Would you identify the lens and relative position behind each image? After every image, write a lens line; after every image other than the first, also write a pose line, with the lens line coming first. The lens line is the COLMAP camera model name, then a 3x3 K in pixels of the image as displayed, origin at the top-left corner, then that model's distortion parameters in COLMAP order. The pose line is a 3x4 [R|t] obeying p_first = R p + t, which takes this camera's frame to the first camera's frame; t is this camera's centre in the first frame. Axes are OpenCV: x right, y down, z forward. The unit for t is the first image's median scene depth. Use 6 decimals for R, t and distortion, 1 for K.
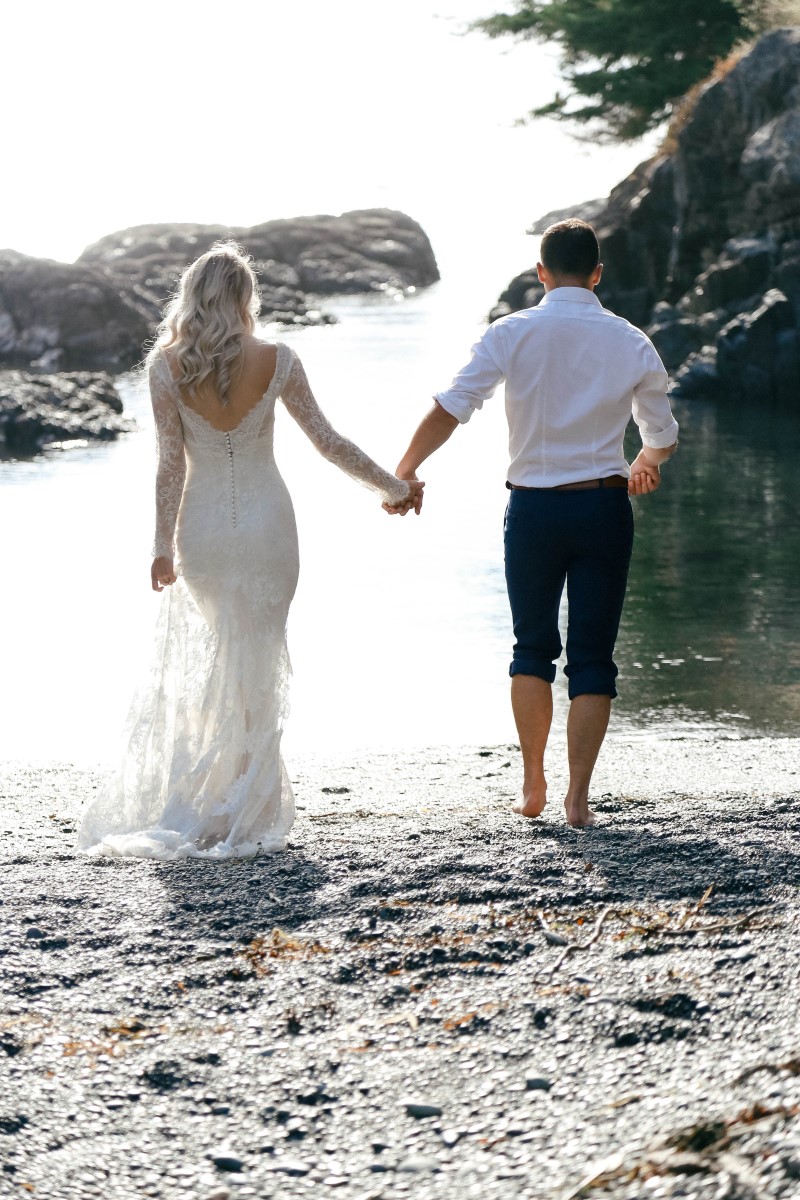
lens RADIAL K [[3357.5, 0, 400.6], [0, 3357.5, 599.4], [0, 0, 1]] dist [-0.019284, 0.000000]
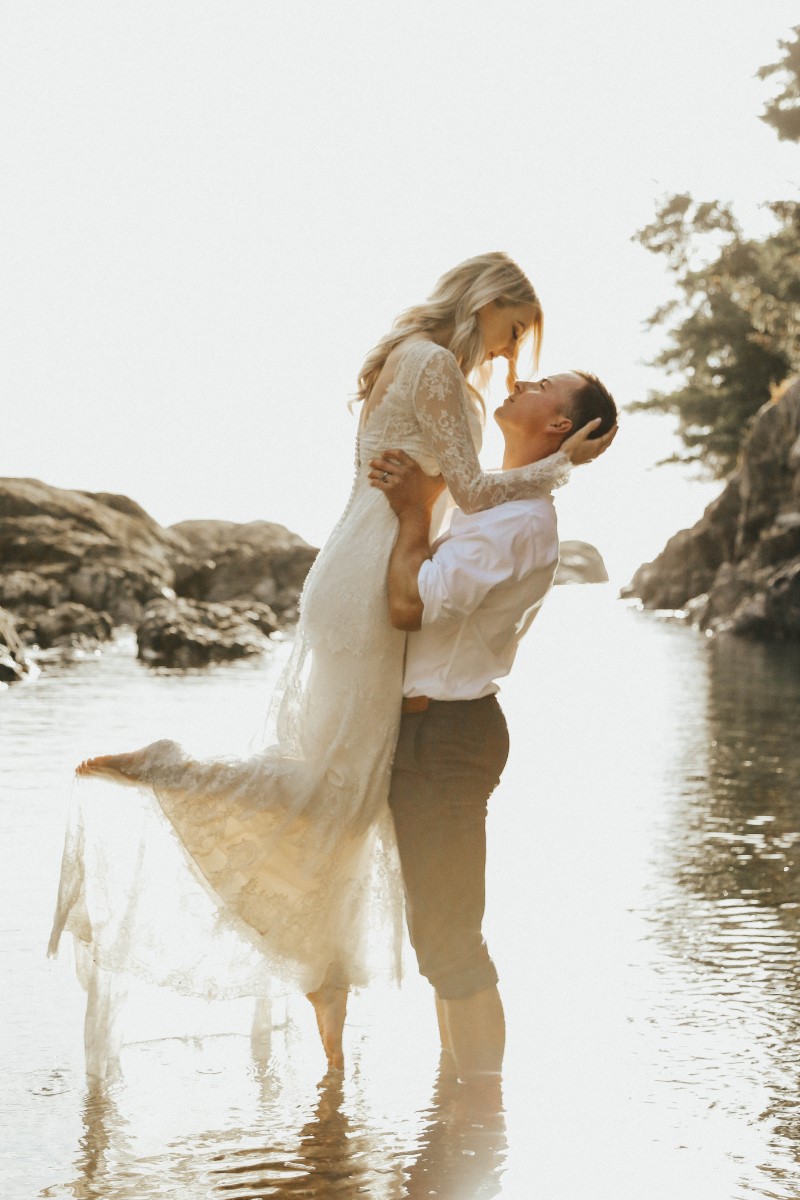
lens RADIAL K [[1889.9, 0, 392.2], [0, 1889.9, 592.6], [0, 0, 1]] dist [0.277435, 0.000000]
pose [[0.993235, 0.009412, -0.115737, 0.032303], [-0.020673, 0.995120, -0.096484, -0.003002], [0.114264, 0.098224, 0.988583, 0.232200]]
